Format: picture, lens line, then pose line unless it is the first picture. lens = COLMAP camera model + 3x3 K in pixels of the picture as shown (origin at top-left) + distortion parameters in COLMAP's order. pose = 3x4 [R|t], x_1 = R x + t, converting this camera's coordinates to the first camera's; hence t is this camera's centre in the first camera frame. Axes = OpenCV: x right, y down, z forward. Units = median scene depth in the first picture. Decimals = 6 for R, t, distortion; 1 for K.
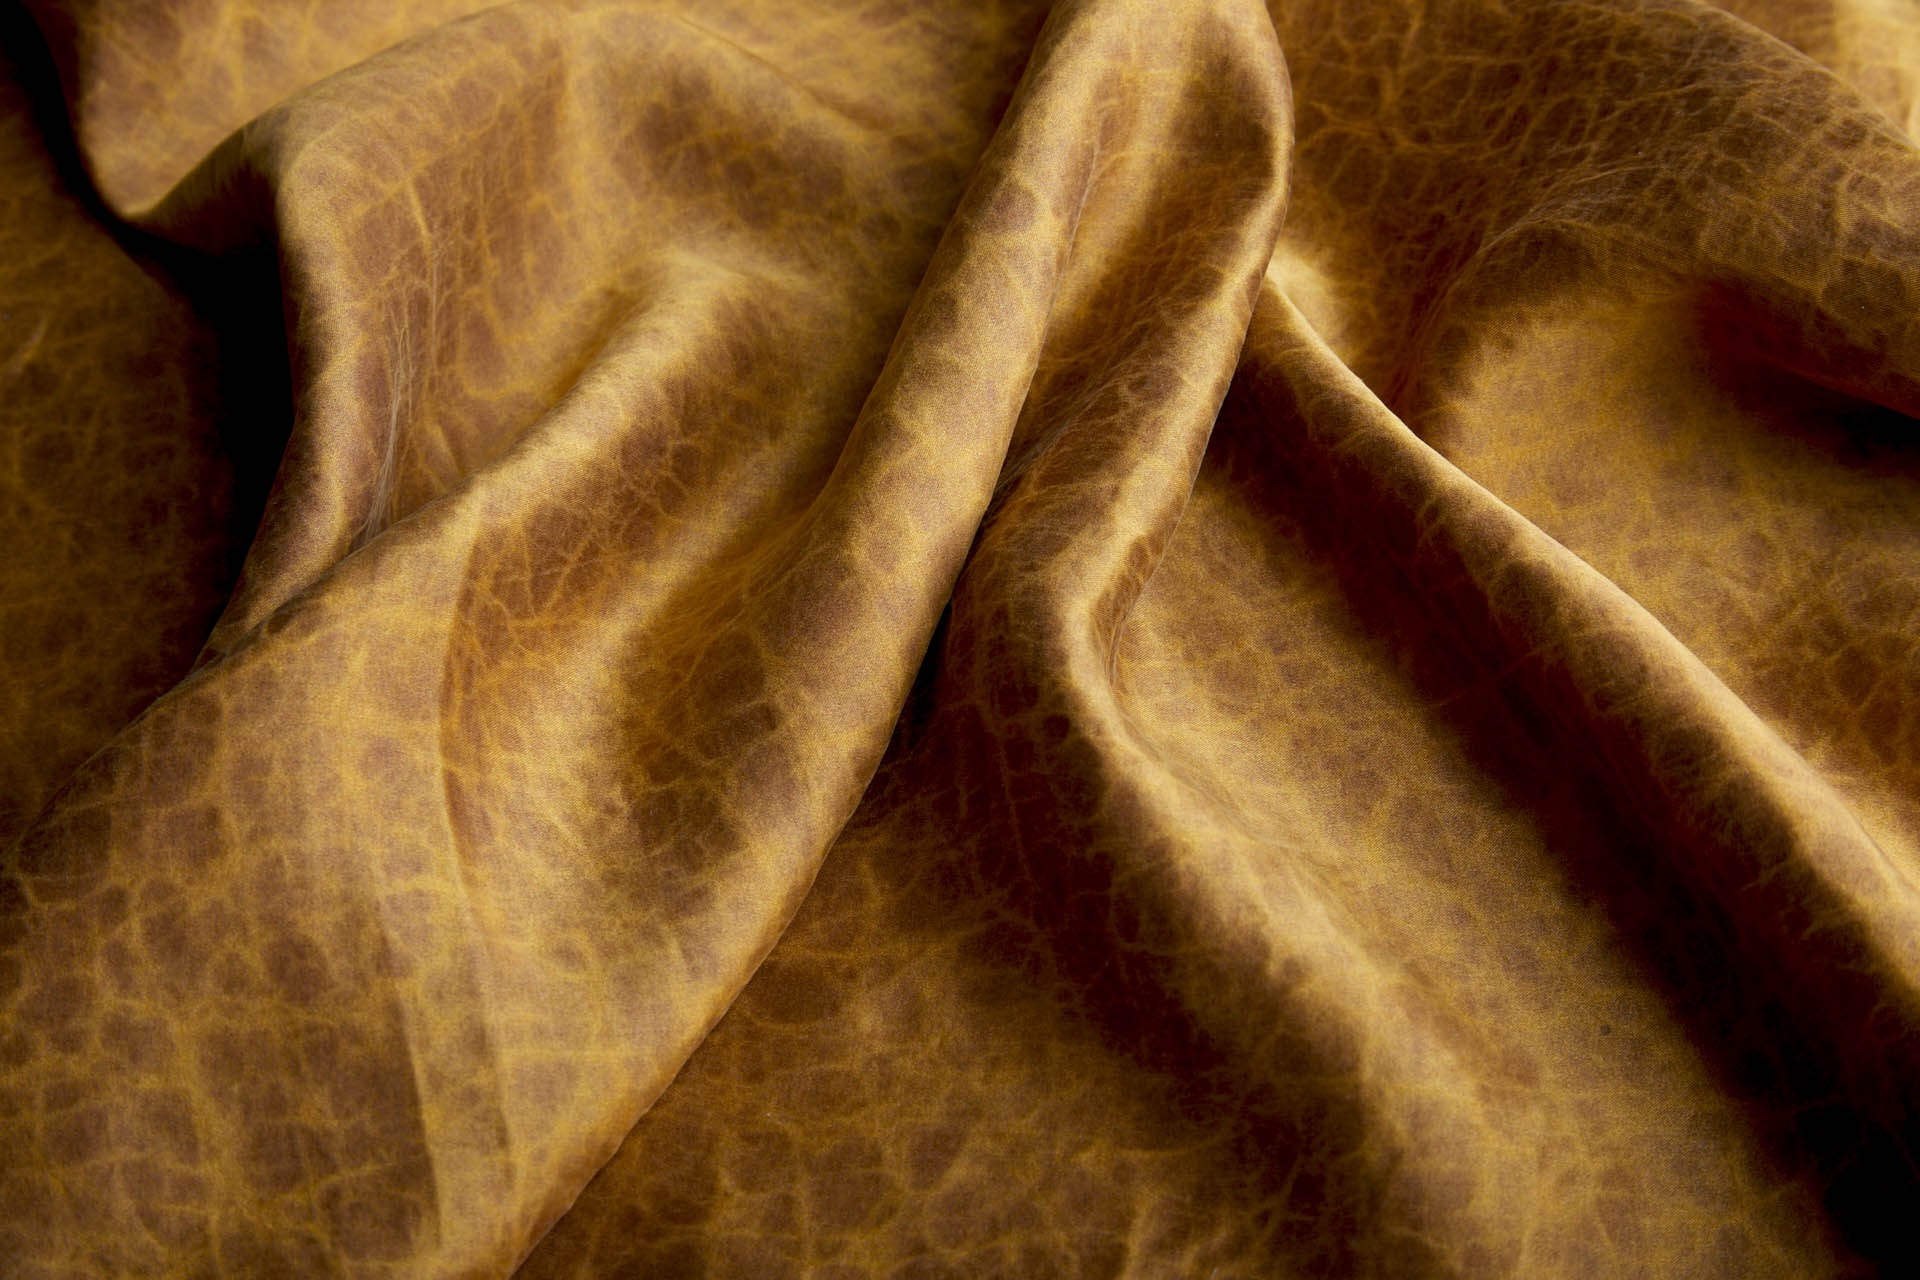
lens RADIAL K [[3841.4, 0, 960.0], [0, 3841.4, 640.0], [0, 0, 1]] dist [-0.196658, -0.227671]
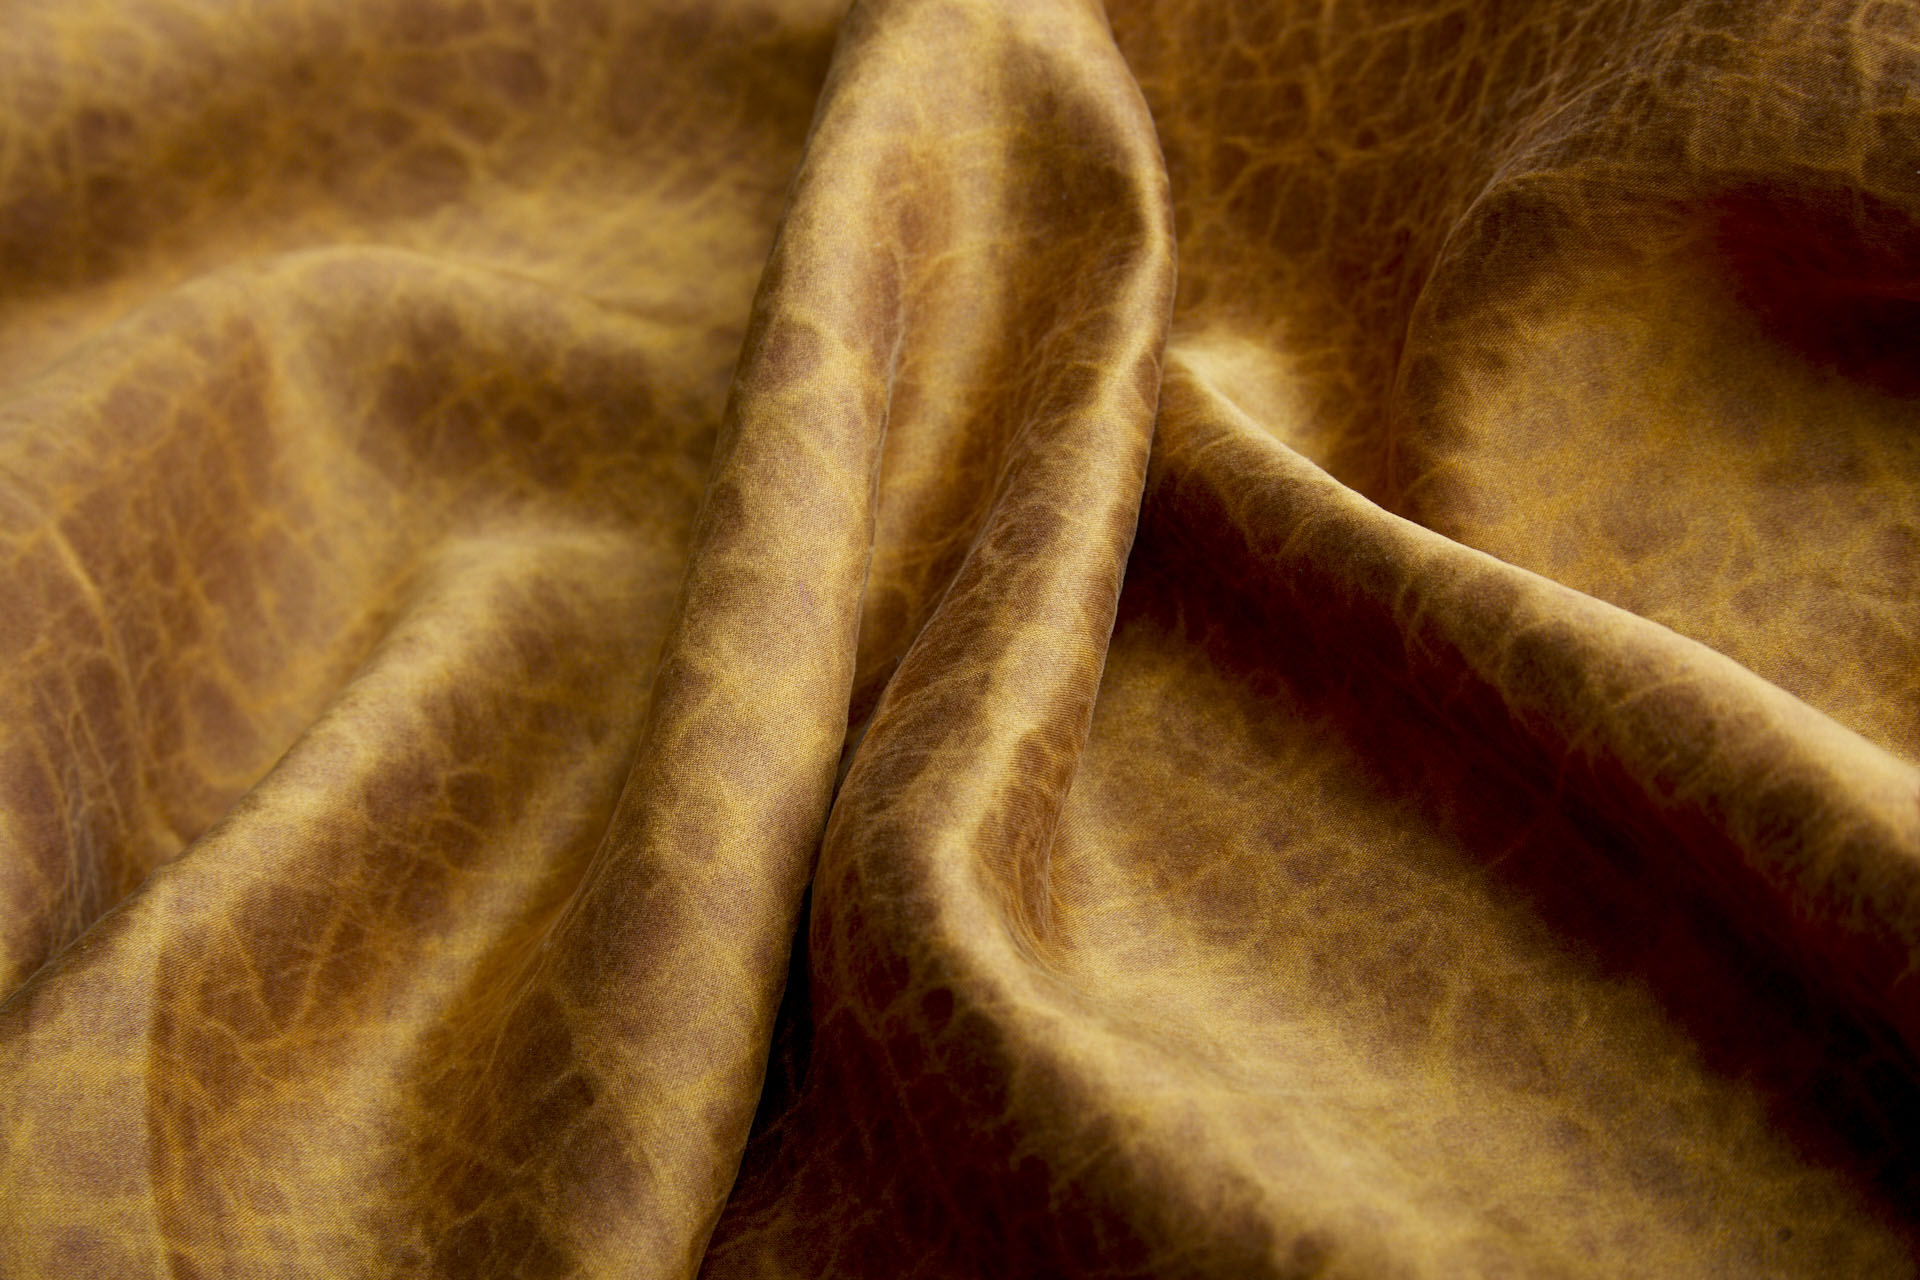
lens RADIAL K [[4658.6, 0, 960.4], [0, 4658.6, 696.0], [0, 0, 1]] dist [-0.275786, -0.963764]
pose [[0.962867, -0.243863, -0.115833, 0.134428], [0.230278, 0.965807, -0.119116, 0.066691], [0.140920, 0.088019, 0.986100, 0.124855]]
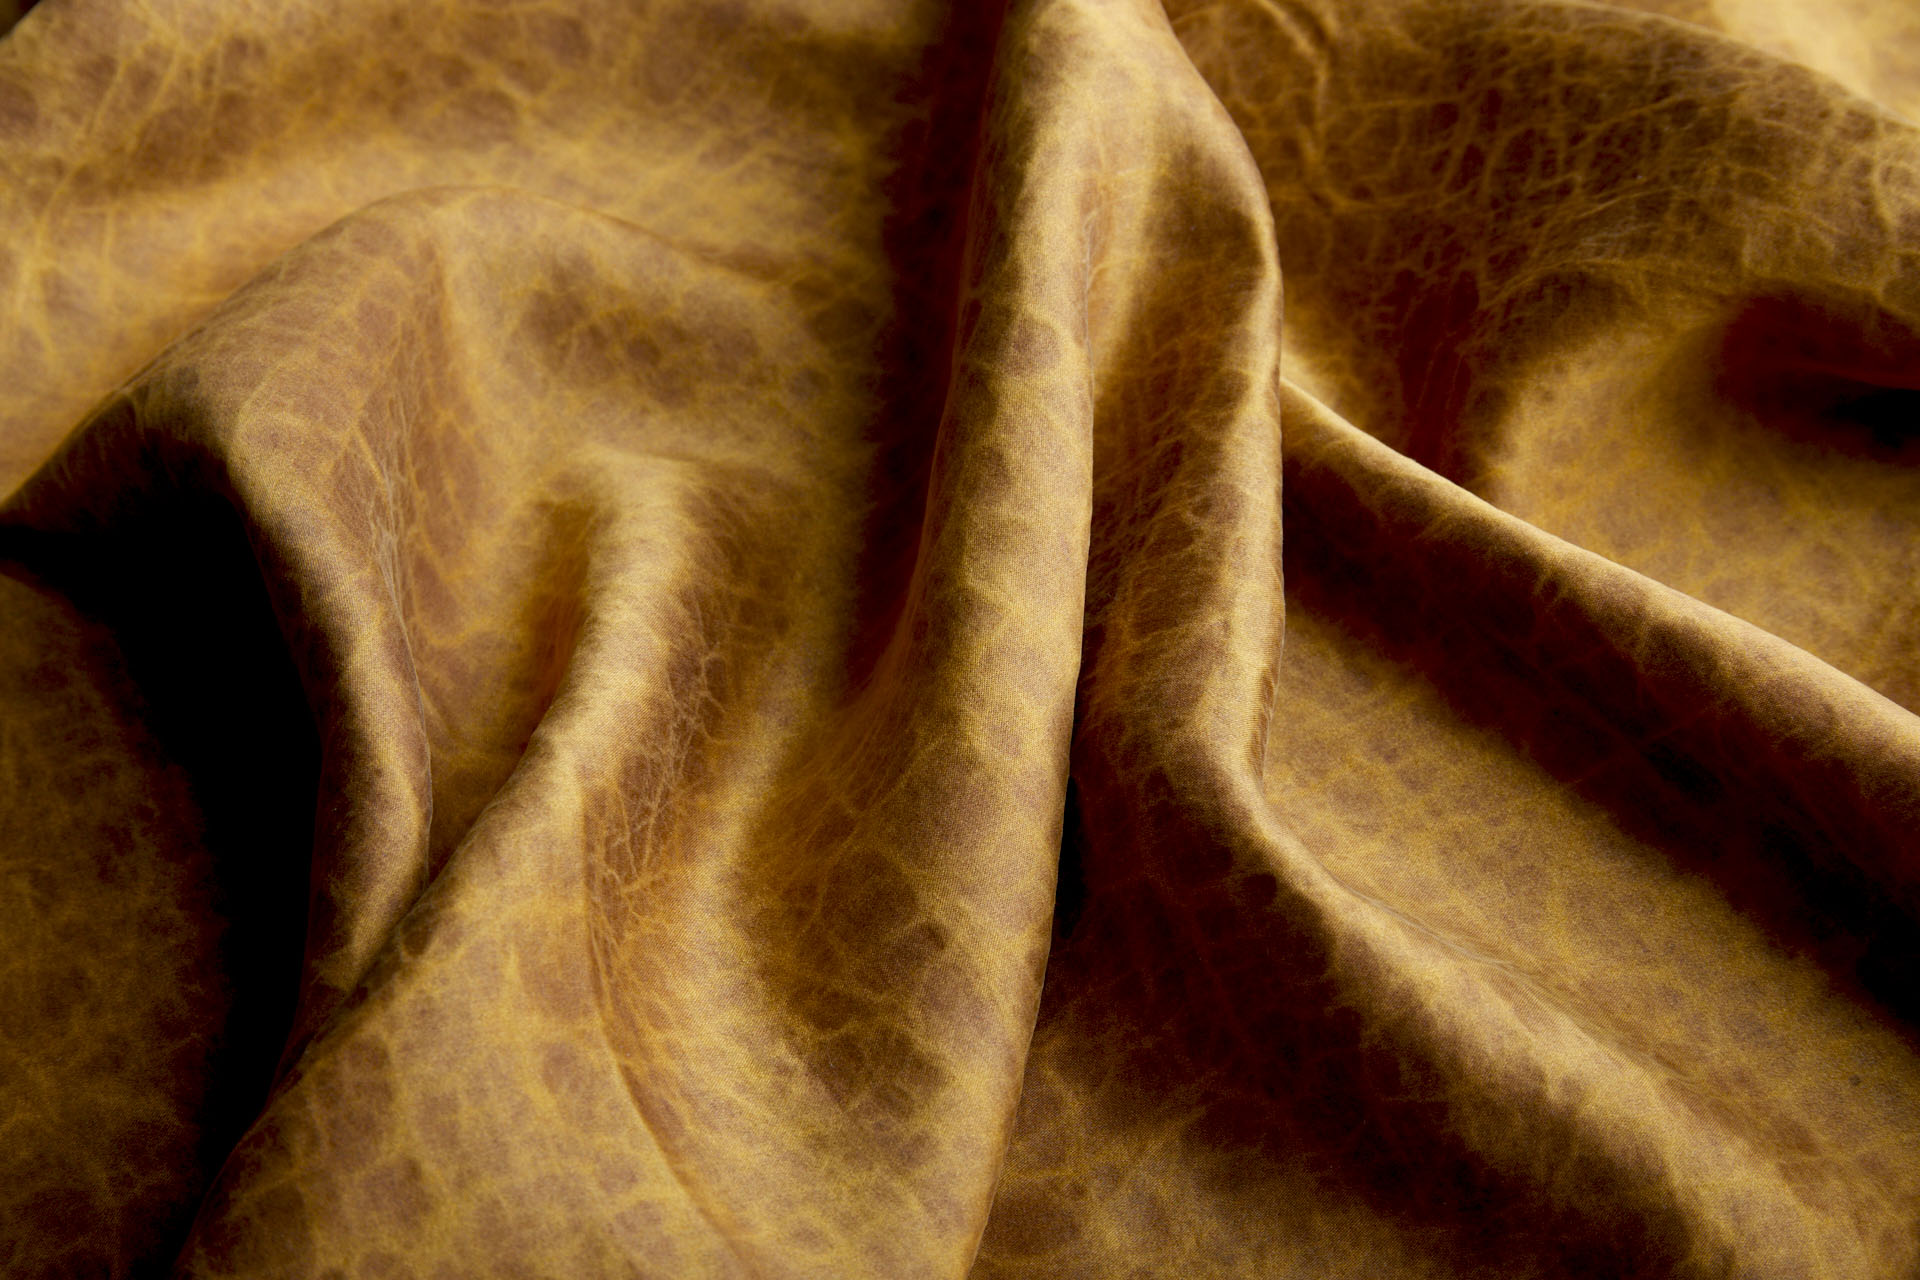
lens RADIAL K [[4163.7, 0, 960.0], [0, 4163.7, 640.0], [0, 0, 1]] dist [-0.249415, 0.031136]
pose [[0.960926, -0.183294, 0.207424, -0.227814], [0.185362, 0.982624, 0.009593, -0.055827], [-0.205578, 0.029231, 0.978204, 0.019143]]
